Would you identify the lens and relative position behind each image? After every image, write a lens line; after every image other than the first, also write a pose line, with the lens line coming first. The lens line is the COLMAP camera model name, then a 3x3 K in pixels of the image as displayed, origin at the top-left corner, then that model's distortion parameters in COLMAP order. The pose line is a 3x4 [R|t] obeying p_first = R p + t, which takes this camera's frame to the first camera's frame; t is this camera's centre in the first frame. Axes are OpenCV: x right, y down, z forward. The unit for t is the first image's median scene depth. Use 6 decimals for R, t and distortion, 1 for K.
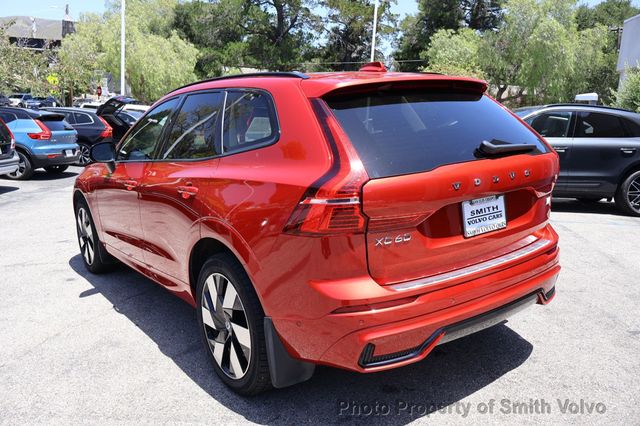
lens RADIAL K [[531.7, 0, 319.9], [0, 531.7, 215.0], [0, 0, 1]] dist [-0.014769, 0.012835]
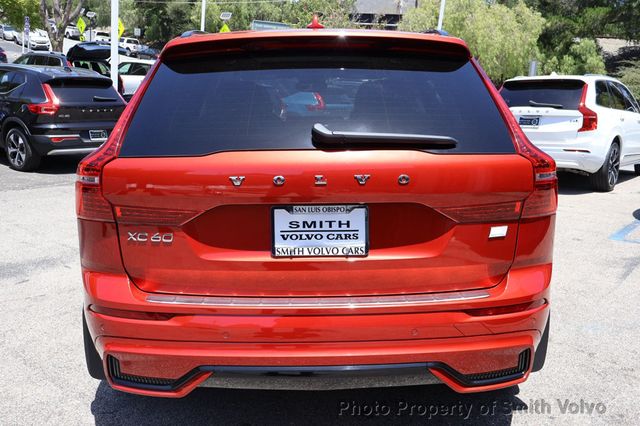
lens RADIAL K [[575.6, 0, 320.0], [0, 575.6, 211.4], [0, 0, 1]] dist [0.037439, -0.021023]
pose [[0.816322, 0.148256, -0.558246, 0.583221], [-0.140443, 0.988439, 0.057134, -0.054885], [0.560262, 0.031762, 0.827706, 0.299670]]
